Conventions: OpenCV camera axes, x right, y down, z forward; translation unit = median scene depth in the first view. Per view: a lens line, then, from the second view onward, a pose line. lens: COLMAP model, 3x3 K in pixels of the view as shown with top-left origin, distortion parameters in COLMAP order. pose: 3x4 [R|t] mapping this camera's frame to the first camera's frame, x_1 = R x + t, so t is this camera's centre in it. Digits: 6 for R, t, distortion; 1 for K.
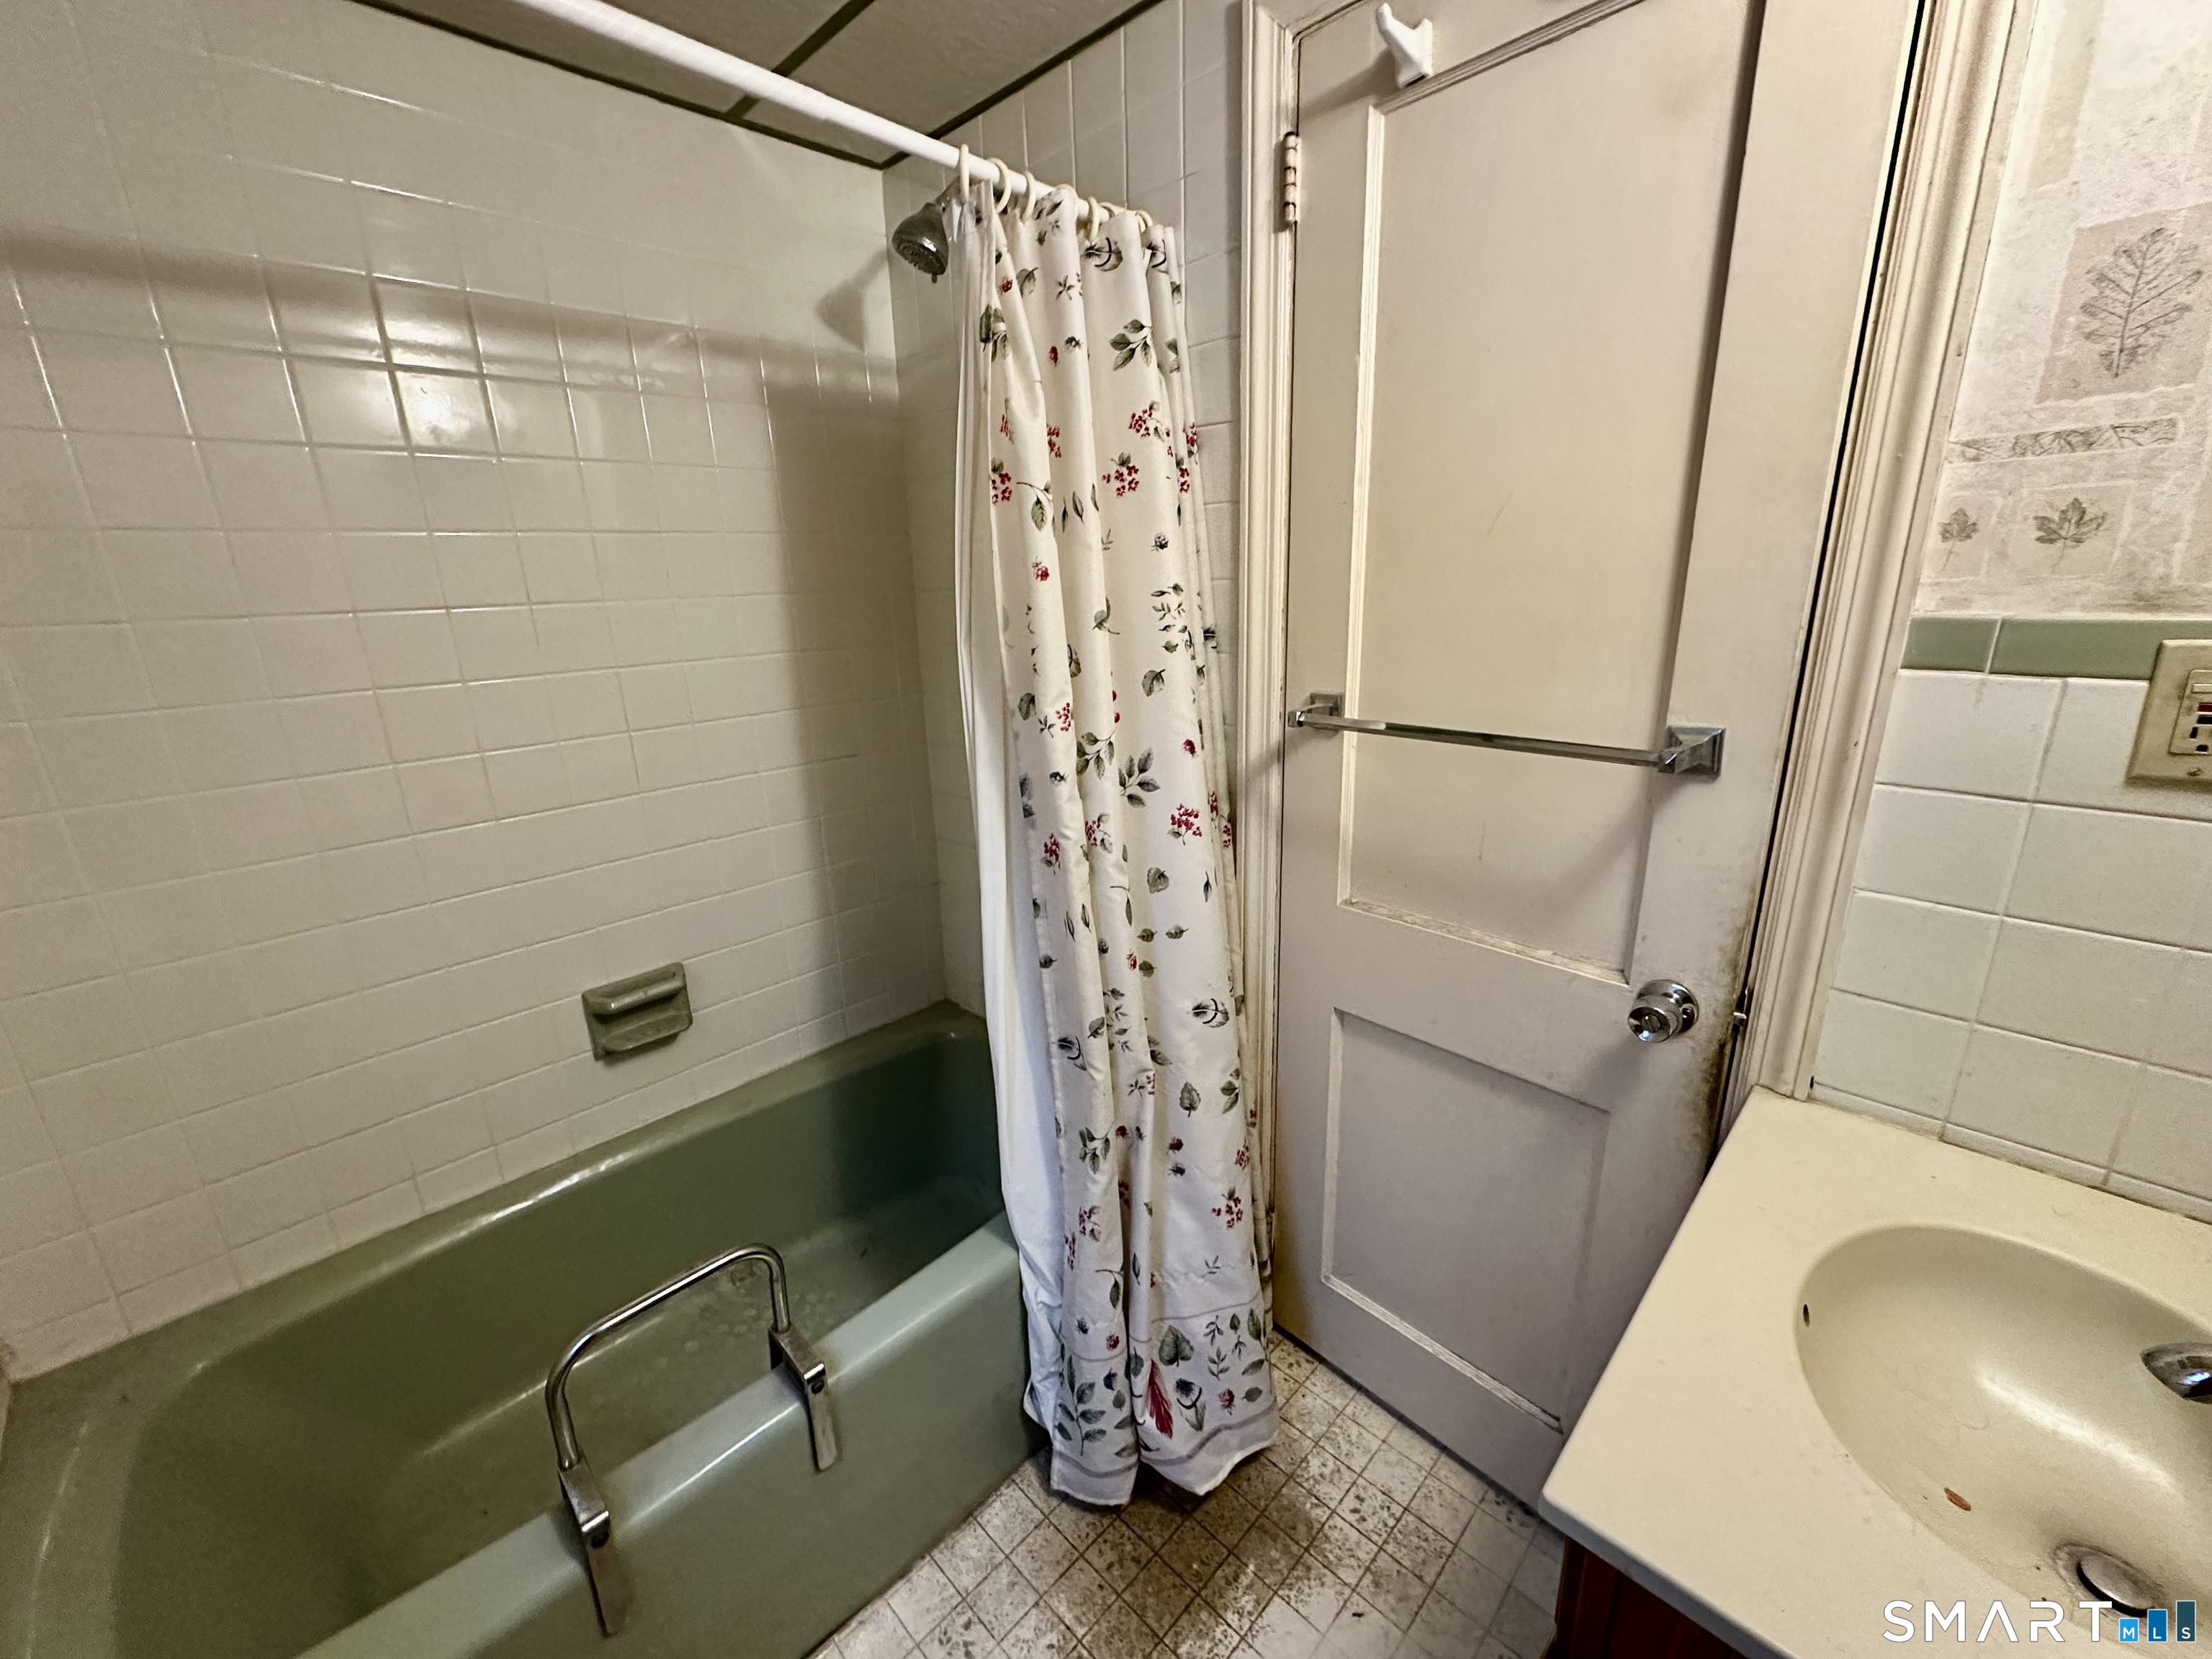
lens RADIAL K [[881.3, 0, 1103.8], [0, 881.3, 831.5], [0, 0, 1]] dist [-0.004740, 0.000255]
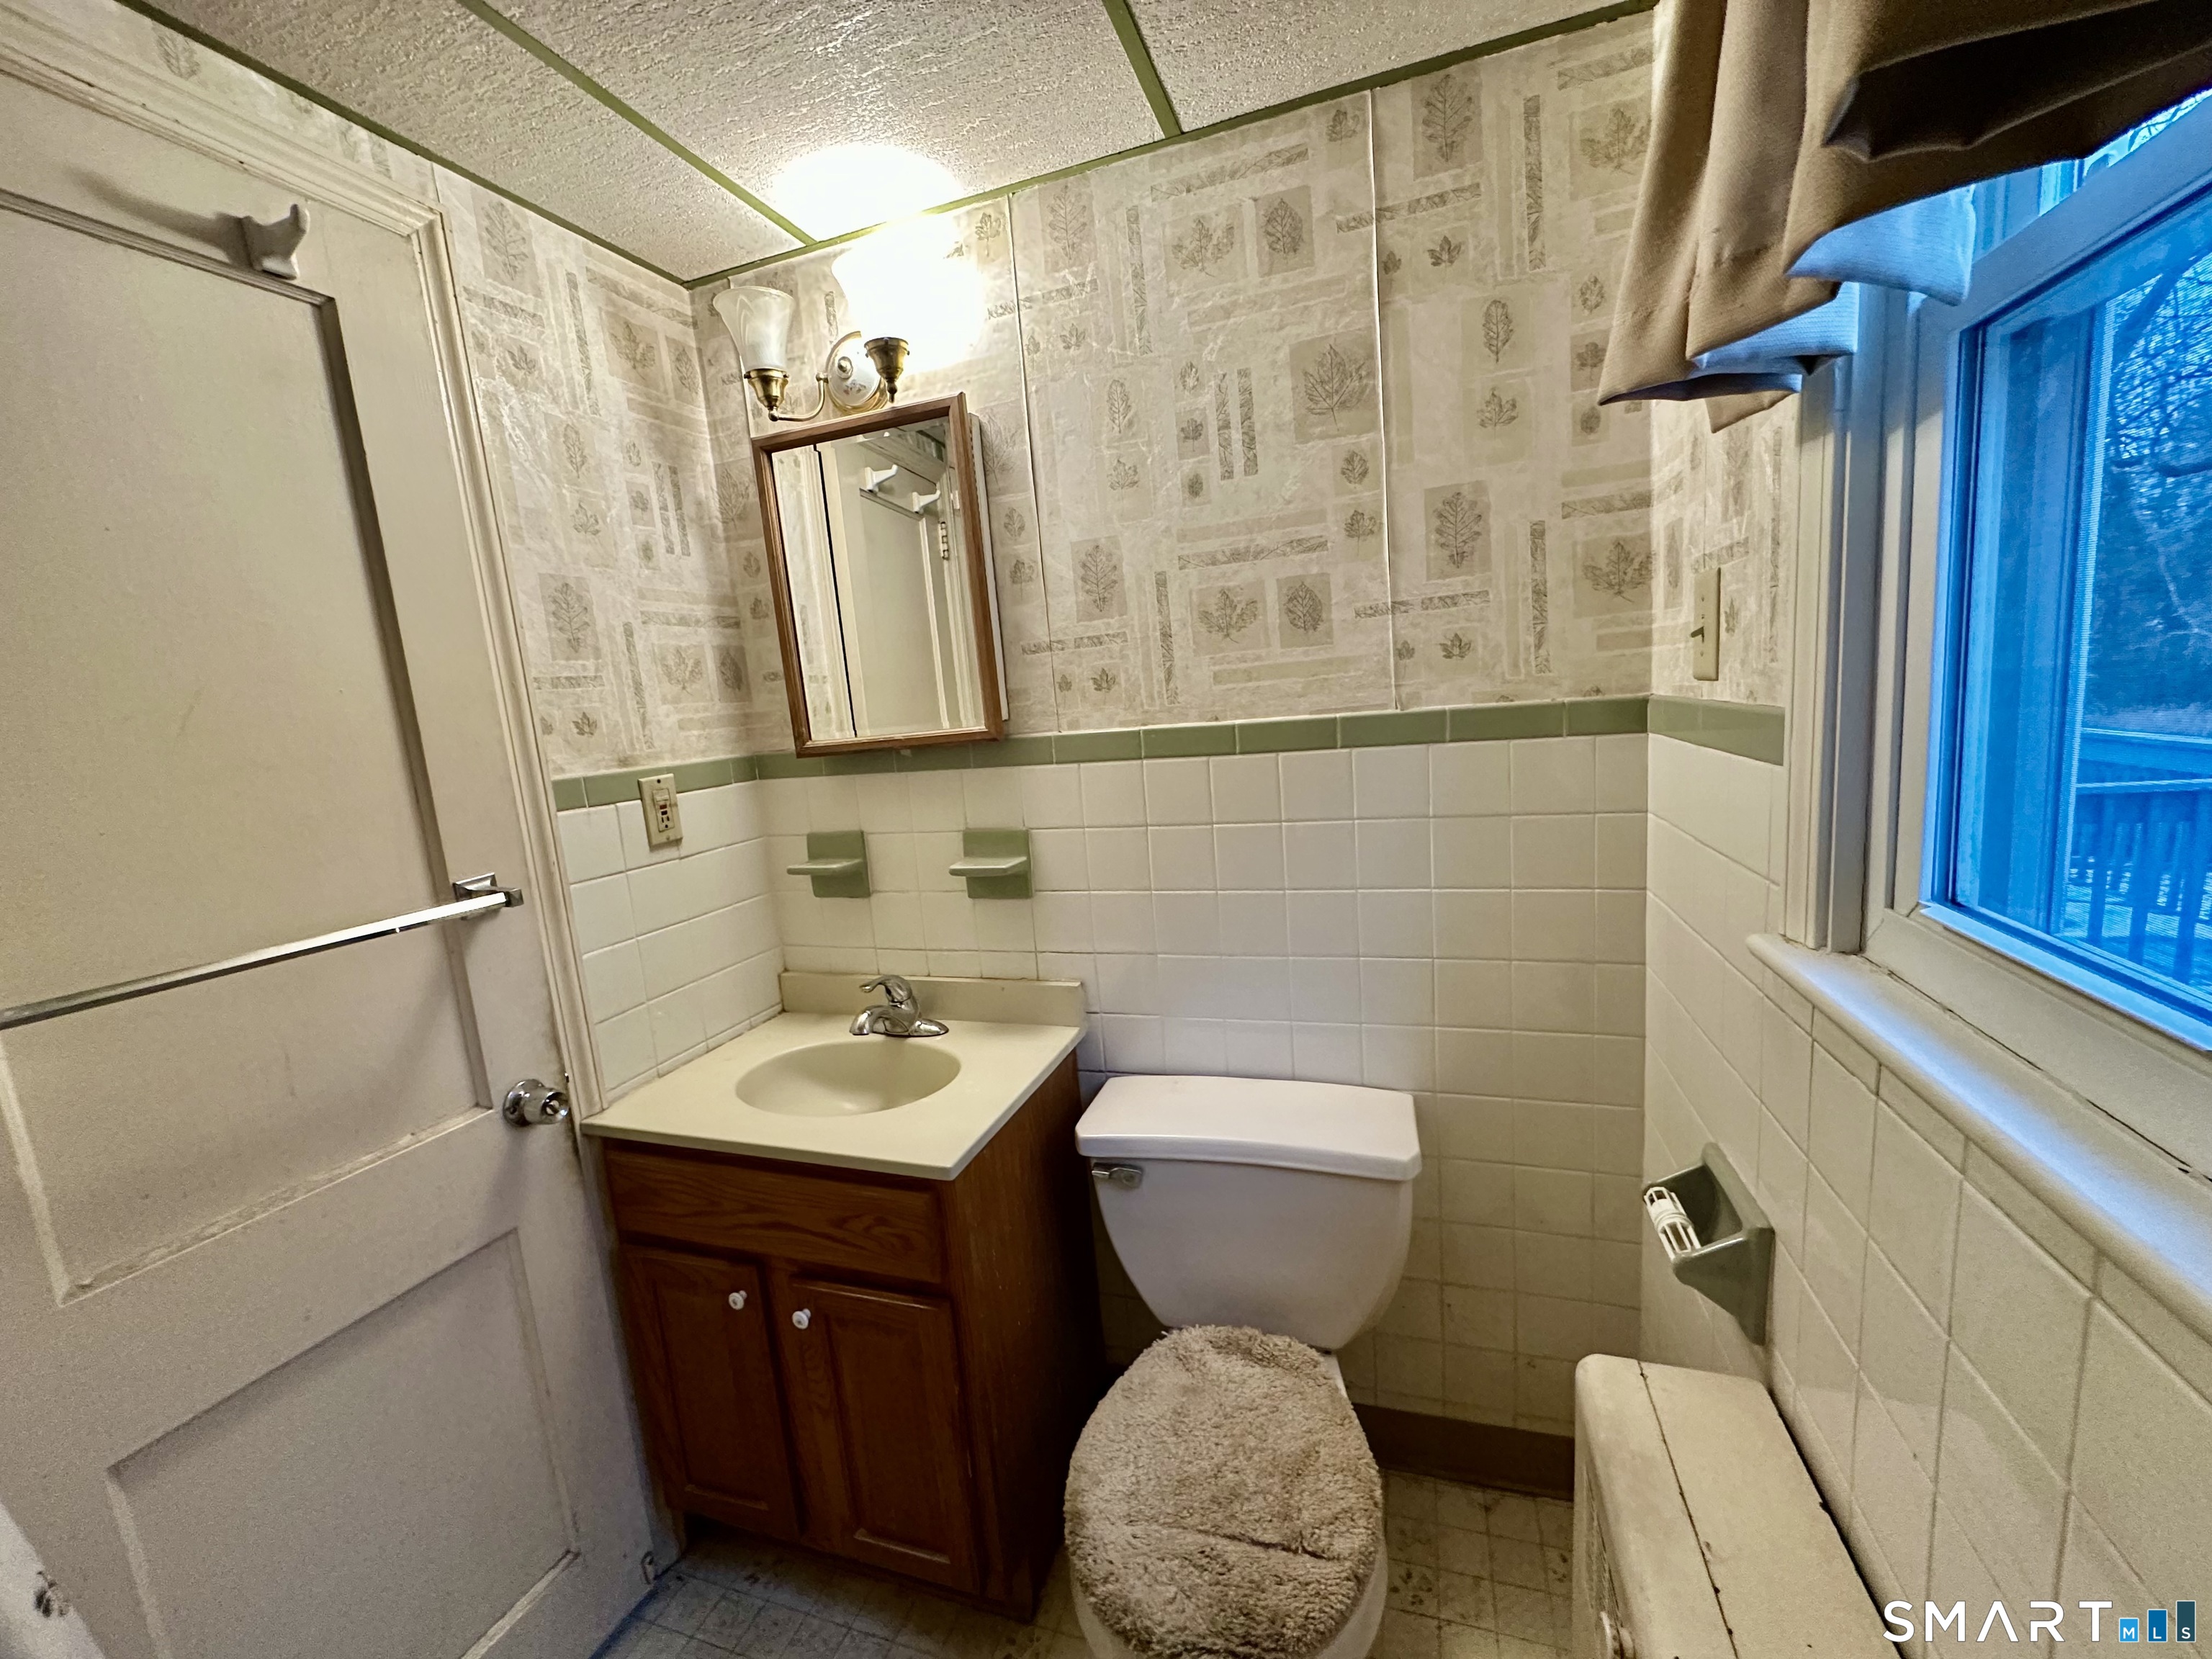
lens RADIAL K [[881.3, 0, 1103.8], [0, 881.3, 831.5], [0, 0, 1]] dist [-0.004740, 0.000255]
pose [[-0.428827, -0.069809, 0.900685, -0.728689], [0.340396, 0.911039, 0.232678, -0.145158], [-0.836802, 0.406368, -0.366916, 0.600720]]
